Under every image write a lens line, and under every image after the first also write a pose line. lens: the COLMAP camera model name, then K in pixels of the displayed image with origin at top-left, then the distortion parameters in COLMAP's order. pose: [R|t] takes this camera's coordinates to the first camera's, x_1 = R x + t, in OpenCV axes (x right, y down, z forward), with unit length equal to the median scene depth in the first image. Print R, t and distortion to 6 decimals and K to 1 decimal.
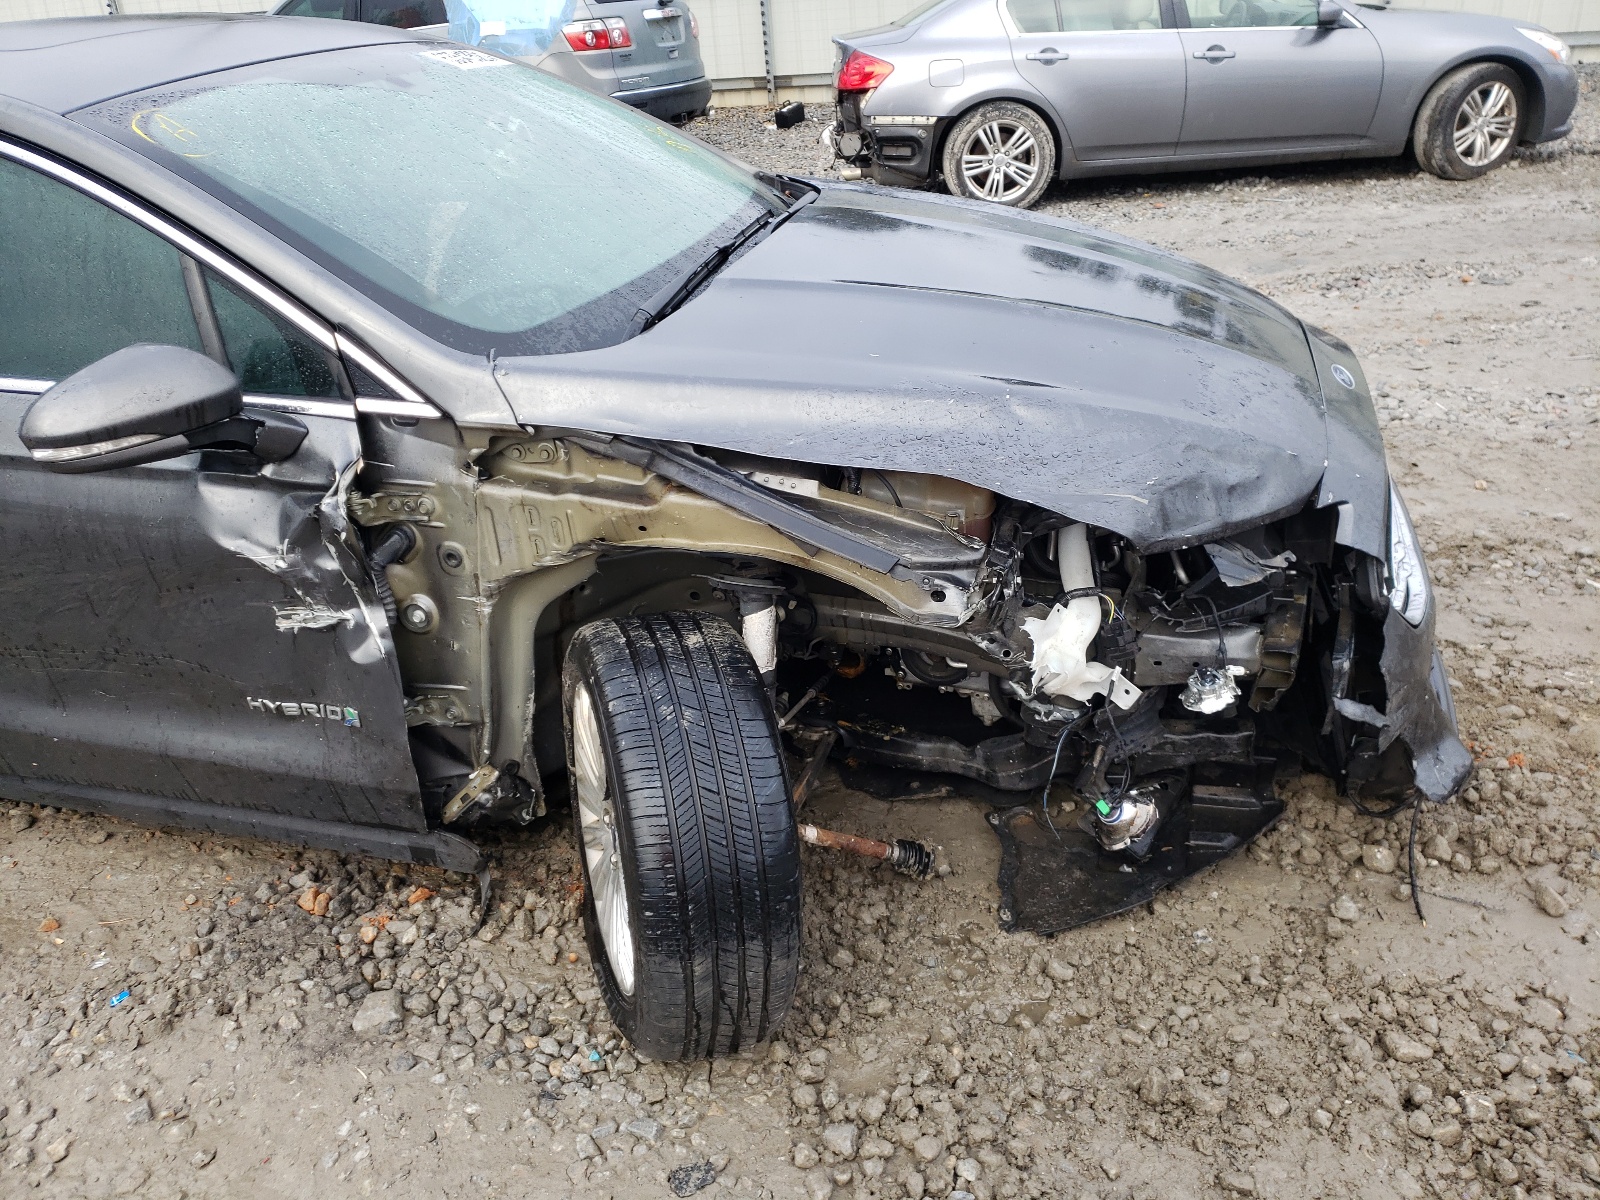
lens RADIAL K [[1208.9, 0, 801.2], [0, 1208.9, 637.2], [0, 0, 1]] dist [-0.023975, 0.059184]
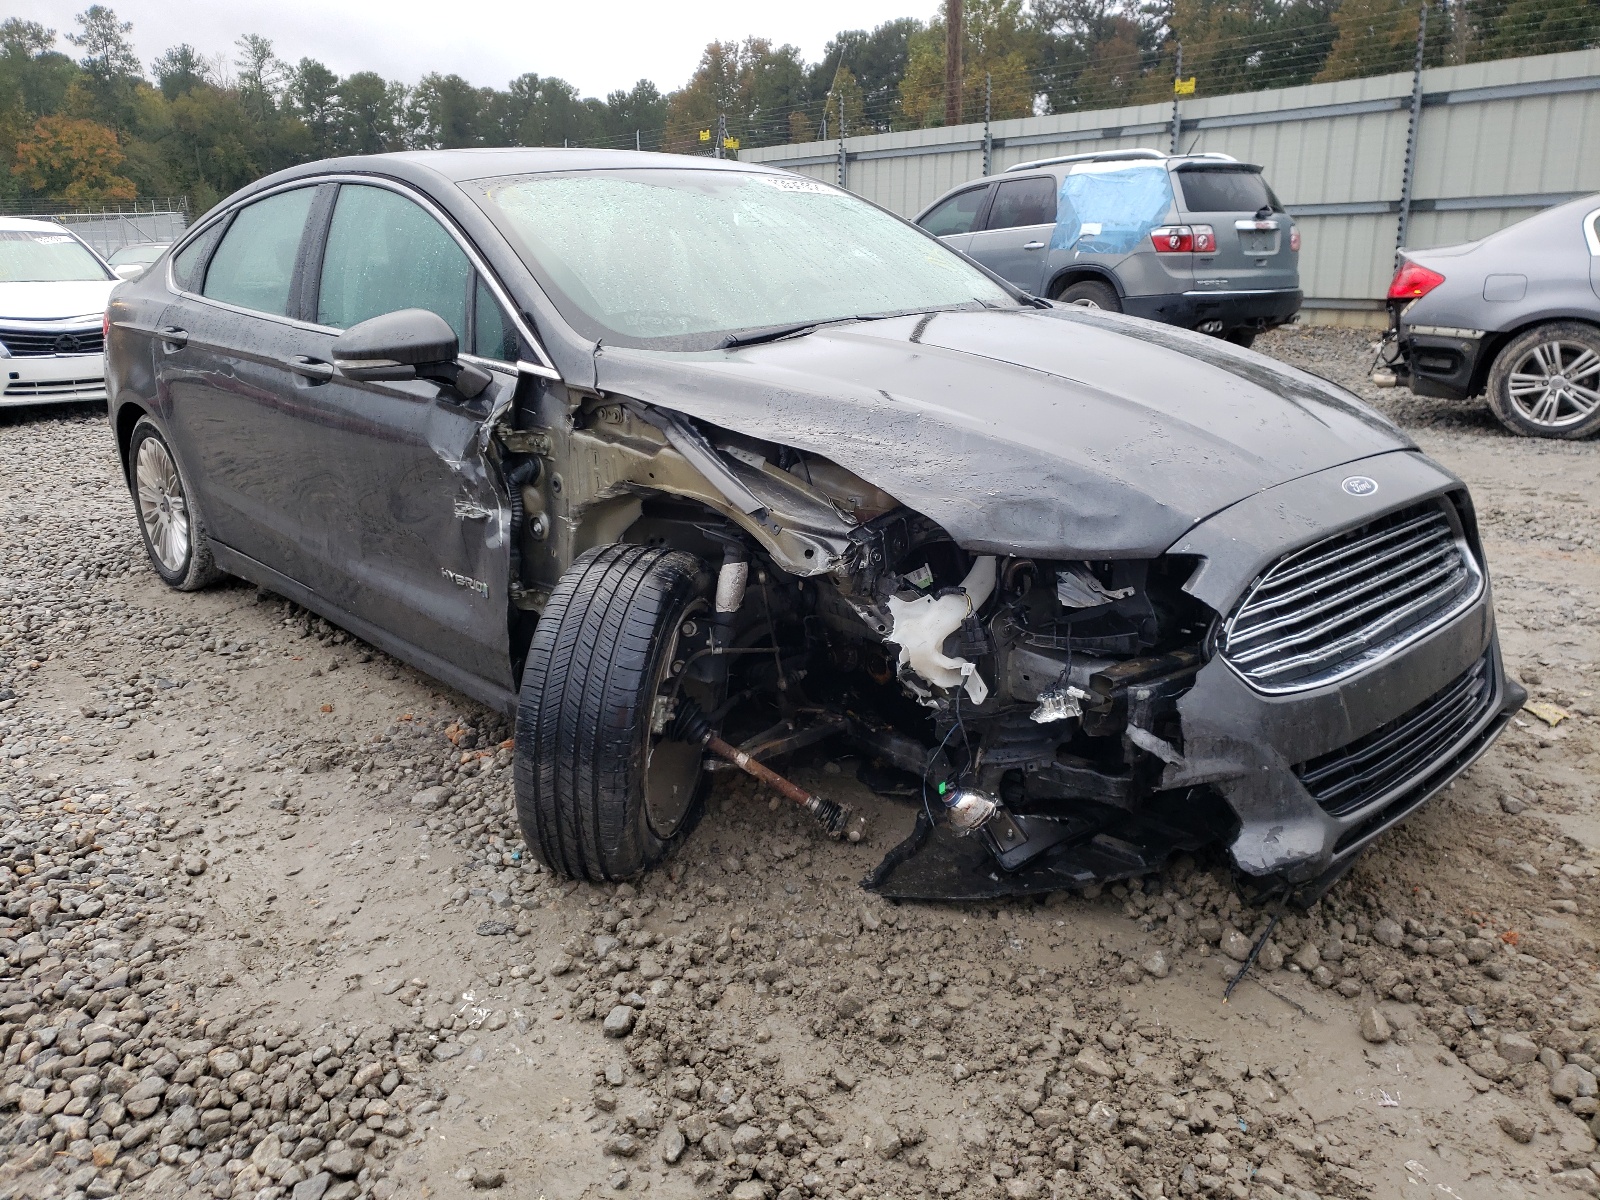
lens RADIAL K [[1208.9, 0, 801.2], [0, 1208.9, 637.2], [0, 0, 1]] dist [-0.023975, 0.059184]
pose [[0.860304, 0.211908, -0.463651, 0.637642], [-0.281919, 0.955542, -0.086377, 0.143216], [0.424734, 0.205023, 0.881797, -0.071635]]
